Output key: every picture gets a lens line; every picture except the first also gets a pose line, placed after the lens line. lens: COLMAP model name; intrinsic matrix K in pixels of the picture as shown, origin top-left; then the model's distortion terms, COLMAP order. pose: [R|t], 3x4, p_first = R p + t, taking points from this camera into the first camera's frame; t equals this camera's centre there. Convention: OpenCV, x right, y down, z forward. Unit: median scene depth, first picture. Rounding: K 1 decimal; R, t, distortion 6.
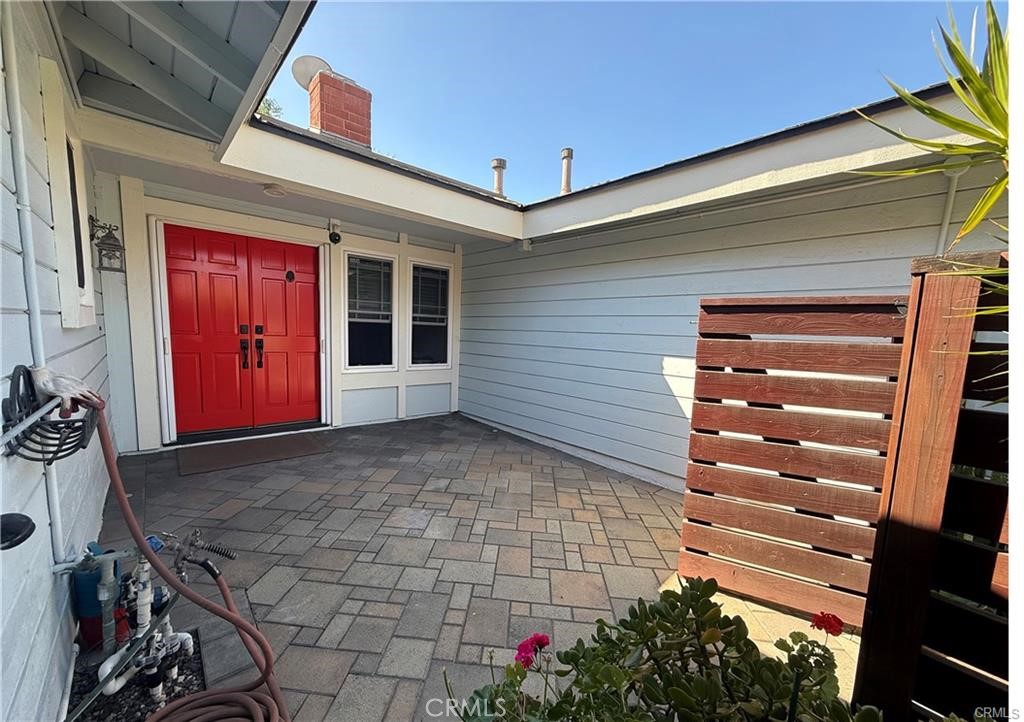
lens RADIAL K [[410.4, 0, 511.6], [0, 410.4, 378.4], [0, 0, 1]] dist [0.000112, 0.000041]
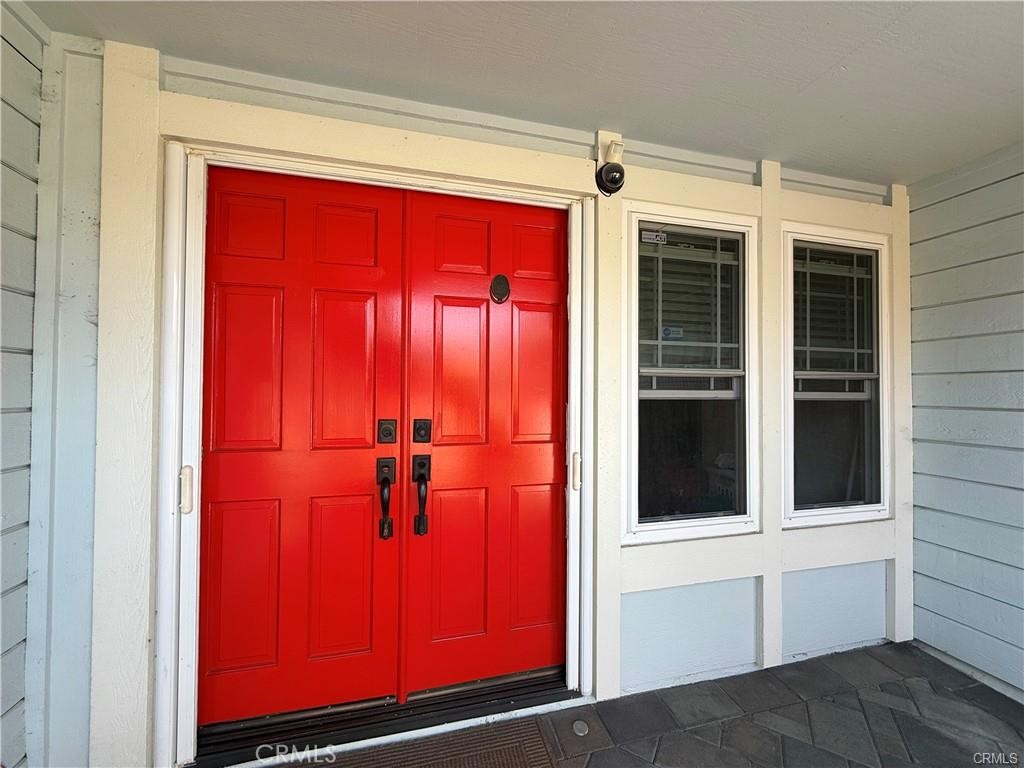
lens RADIAL K [[412.9, 0, 512.0], [0, 412.9, 384.0], [0, 0, 1]] dist [0.000051, 0.000009]
pose [[0.881169, -0.037467, -0.471314, -0.324186], [-0.028897, 0.990724, -0.132783, -0.100598], [0.471917, 0.130624, 0.871913, 0.627787]]
